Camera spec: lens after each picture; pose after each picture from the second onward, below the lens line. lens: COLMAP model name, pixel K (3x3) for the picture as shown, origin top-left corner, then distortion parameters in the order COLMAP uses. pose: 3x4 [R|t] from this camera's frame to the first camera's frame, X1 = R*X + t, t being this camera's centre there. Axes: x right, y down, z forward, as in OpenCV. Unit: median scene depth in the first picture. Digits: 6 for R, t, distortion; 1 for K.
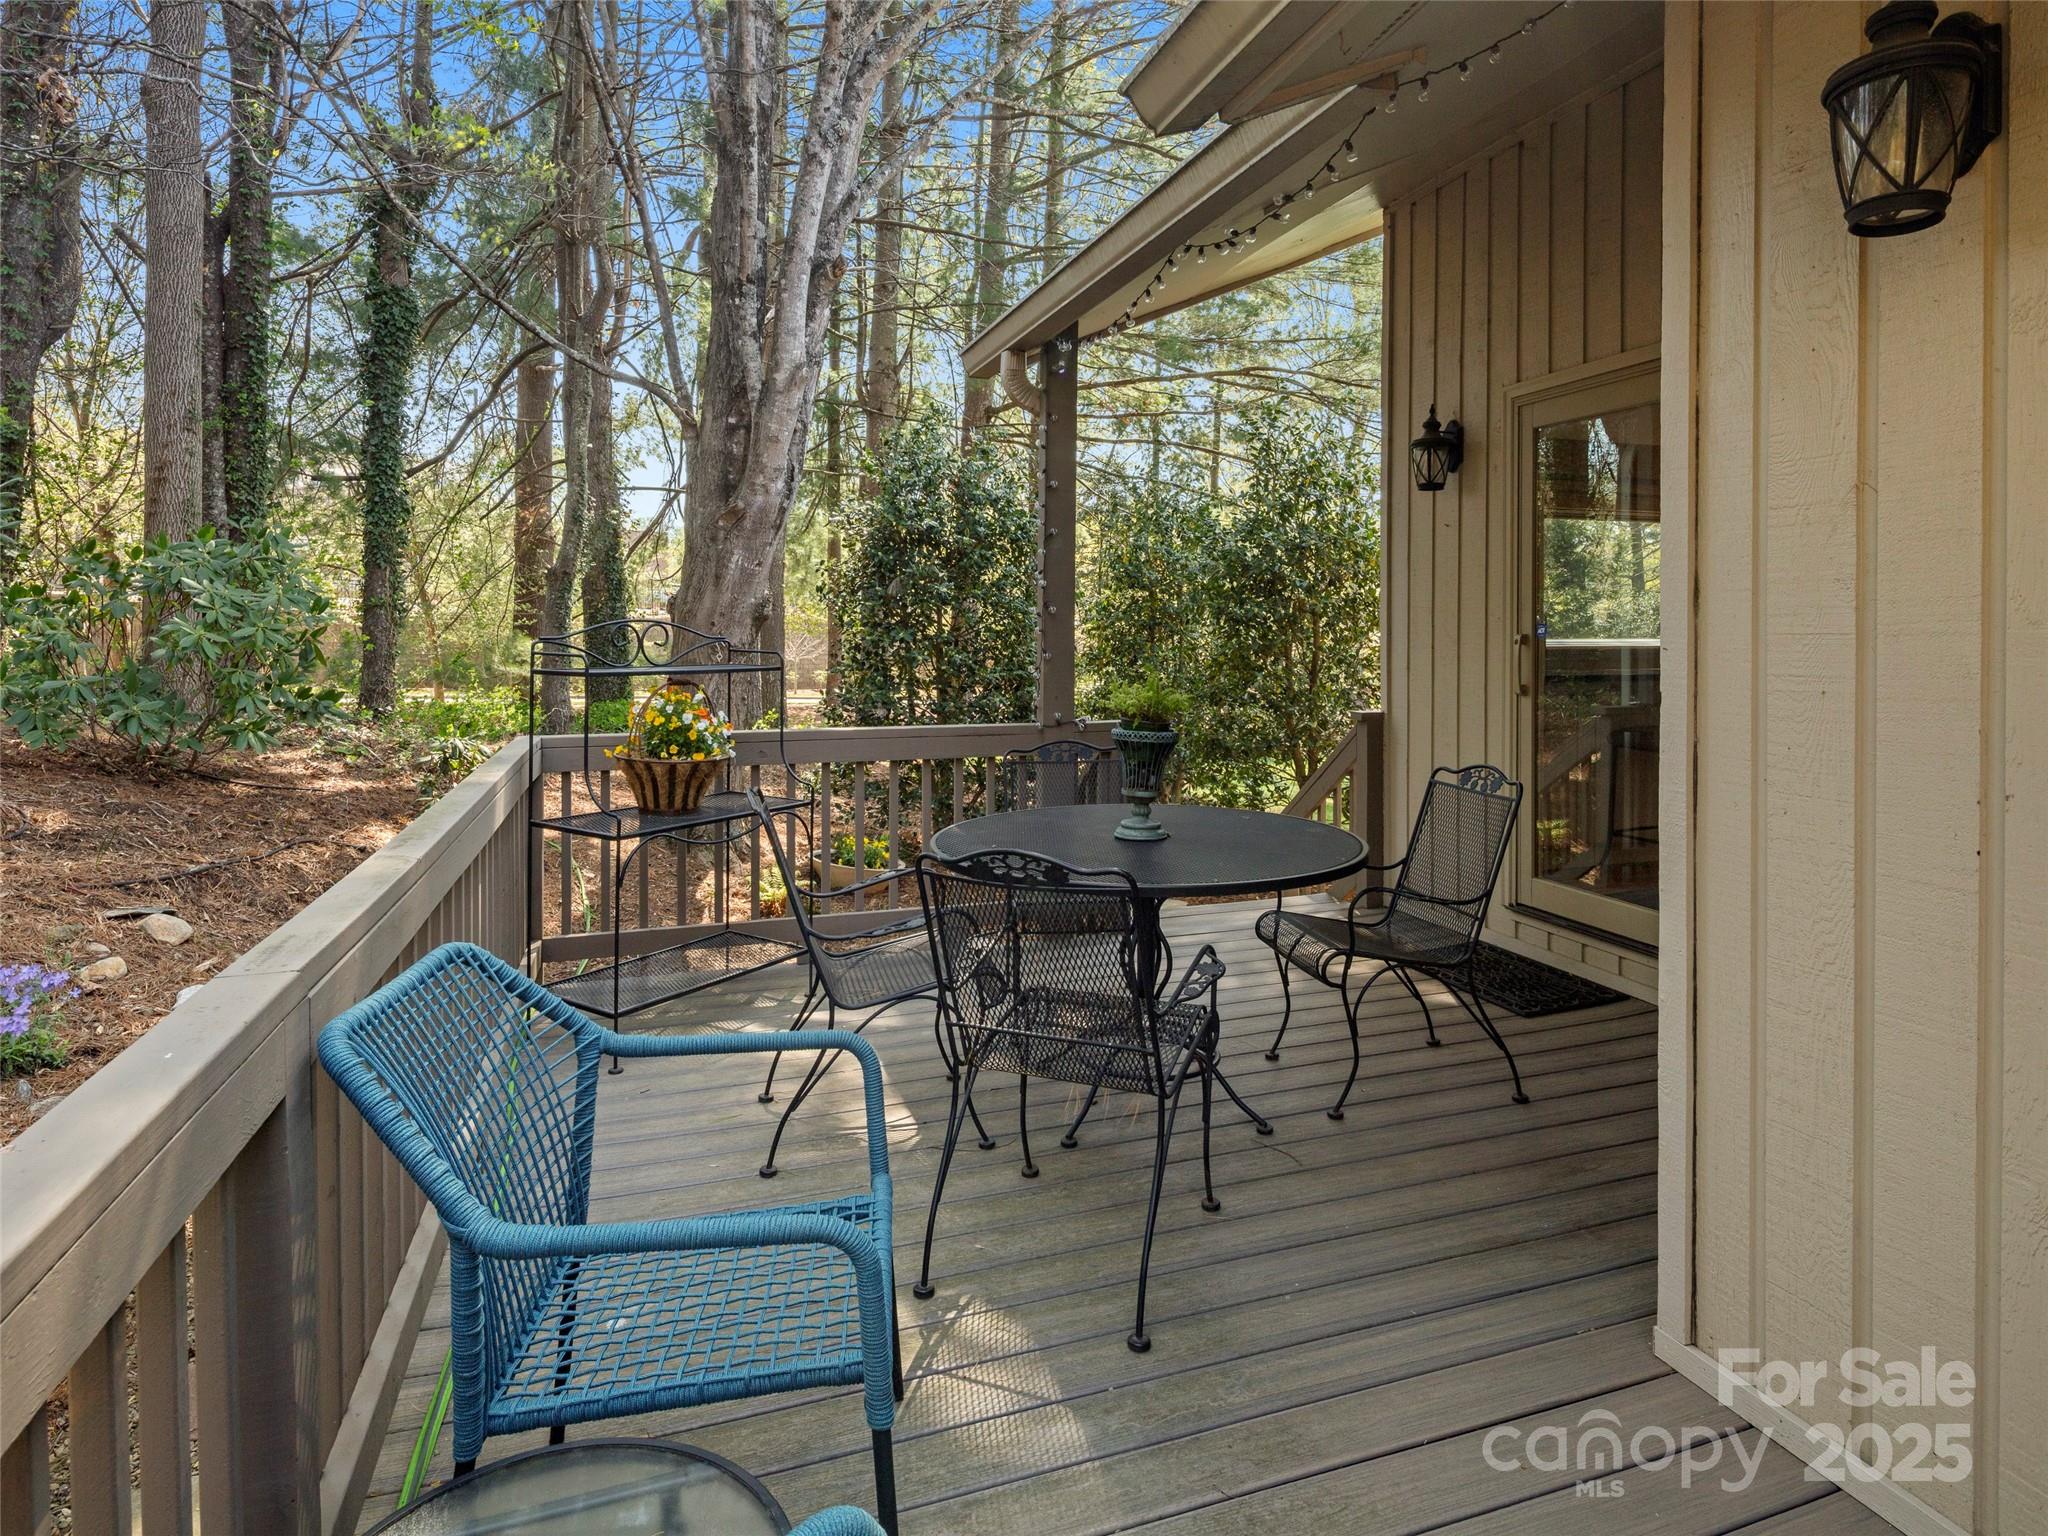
lens RADIAL K [[1133.5, 0, 1050.0], [0, 1133.5, 622.4], [0, 0, 1]] dist [0.006538, -0.007944]
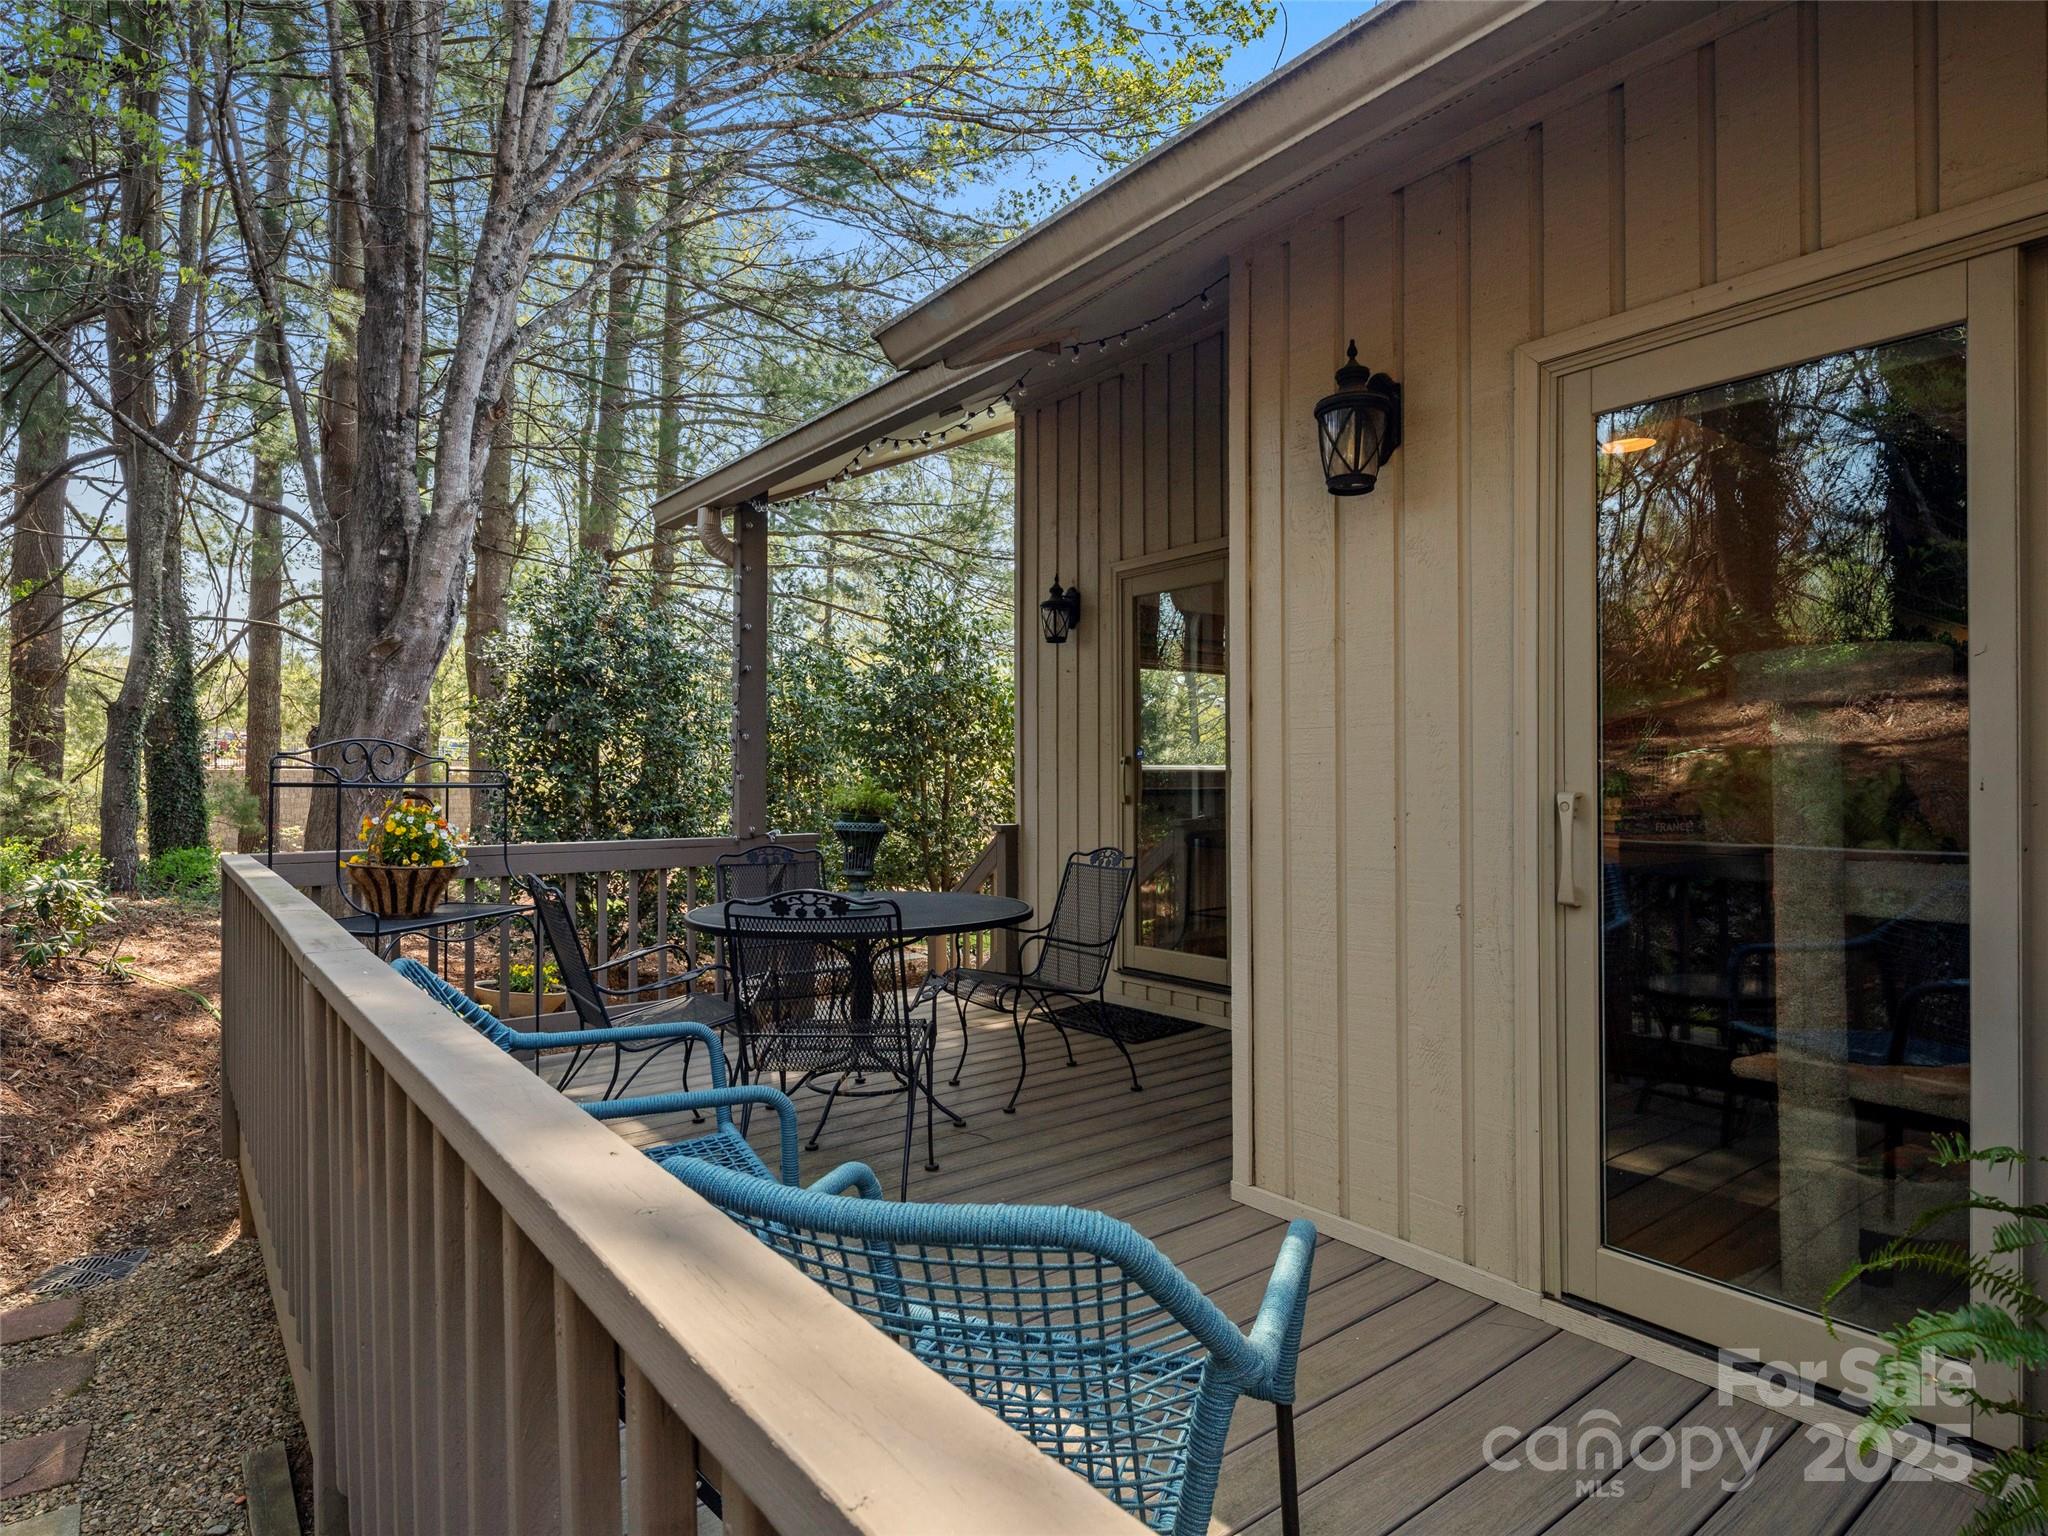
lens RADIAL K [[1113.2, 0, 1028.3], [0, 1113.2, 757.3], [0, 0, 1]] dist [-0.000052, -0.000925]
pose [[0.945982, -0.001984, 0.324213, -0.095983], [0.006762, 0.999885, -0.013611, 0.027895], [-0.324149, 0.015068, 0.945886, -0.154908]]
